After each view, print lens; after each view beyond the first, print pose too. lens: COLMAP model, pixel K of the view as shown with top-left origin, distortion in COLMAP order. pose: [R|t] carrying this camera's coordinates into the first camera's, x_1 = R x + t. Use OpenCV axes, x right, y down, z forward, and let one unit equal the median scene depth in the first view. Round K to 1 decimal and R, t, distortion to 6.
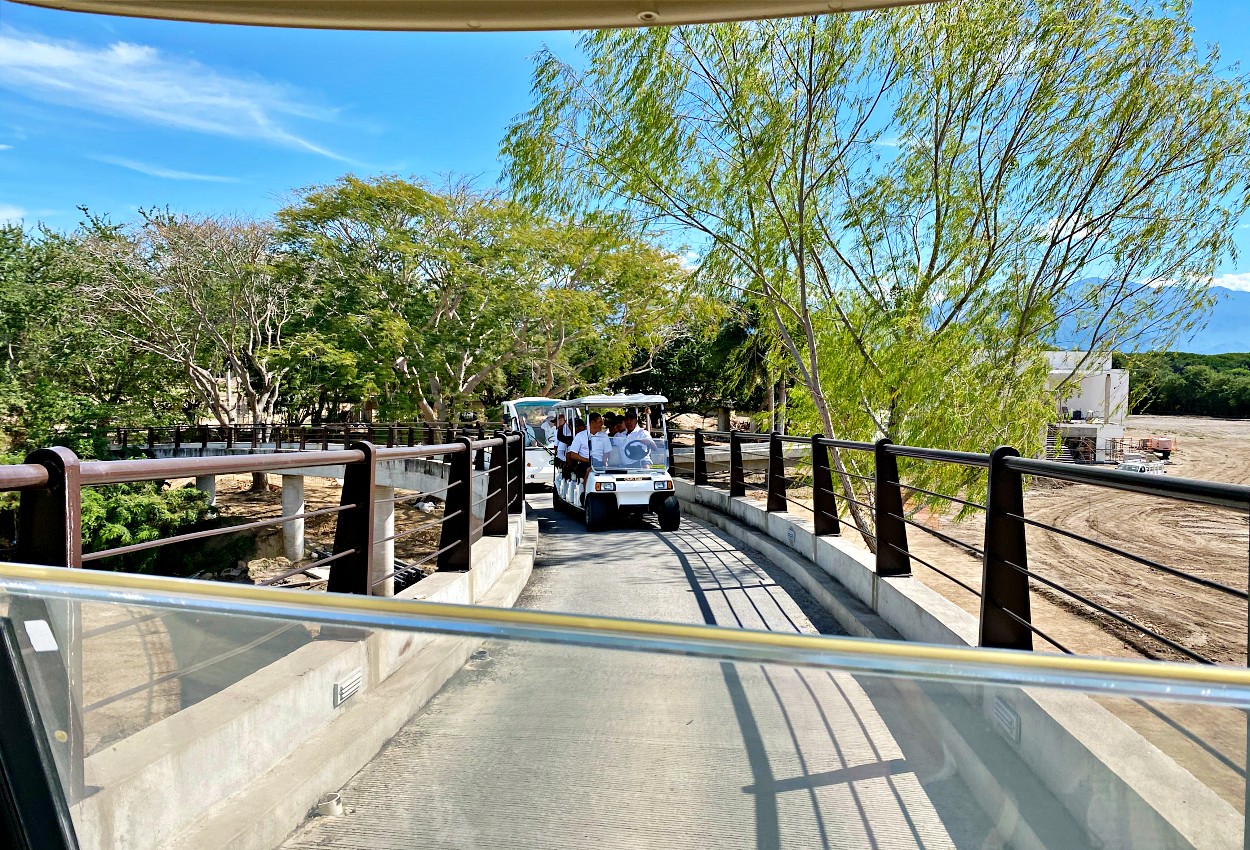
lens RADIAL K [[980.9, 0, 625.0], [0, 980.9, 425.0], [0, 0, 1]] dist [0.008785, 0.003144]
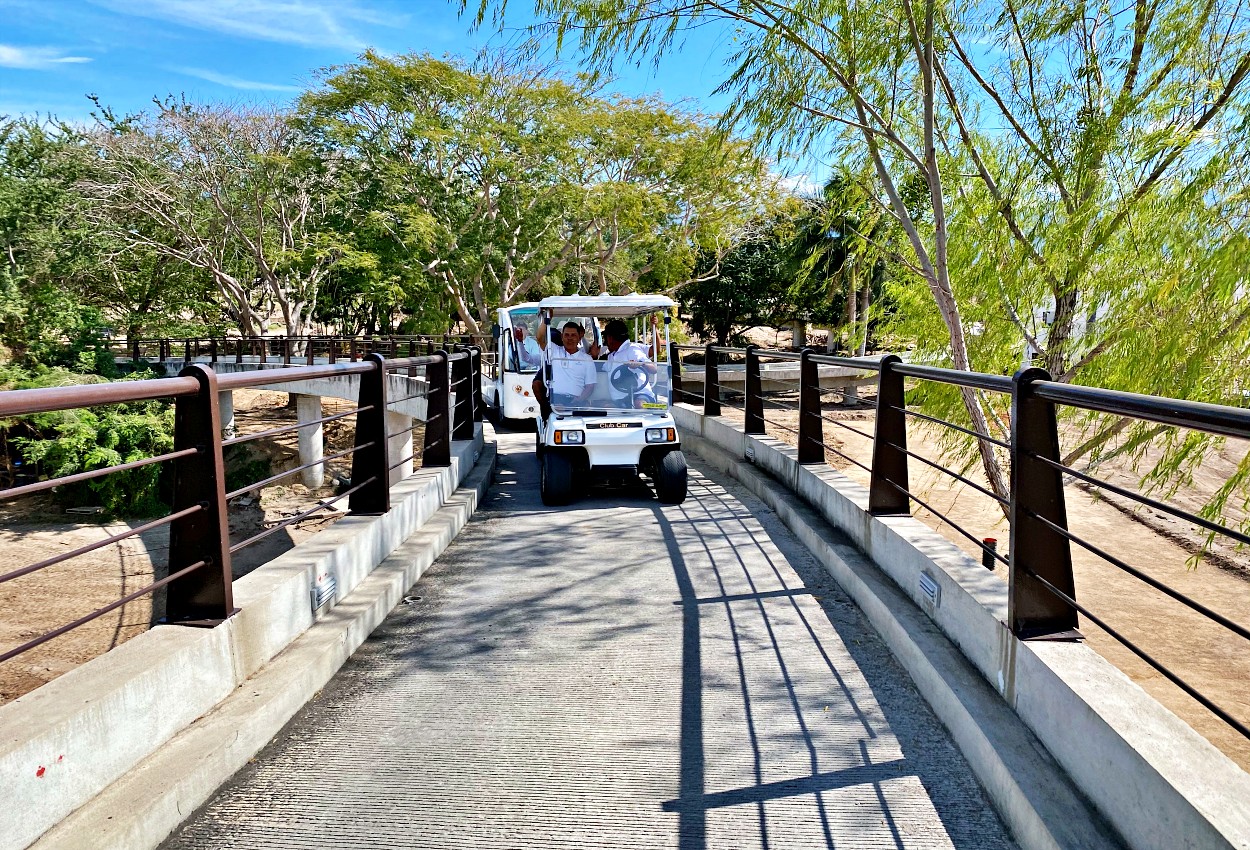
lens RADIAL K [[980.9, 0, 625.0], [0, 980.9, 425.0], [0, 0, 1]] dist [0.008785, 0.003144]
pose [[0.997155, 0.009541, -0.074776, 0.012578], [-0.002933, 0.996118, 0.087982, 0.000302], [0.075325, -0.087513, 0.993311, 0.108422]]
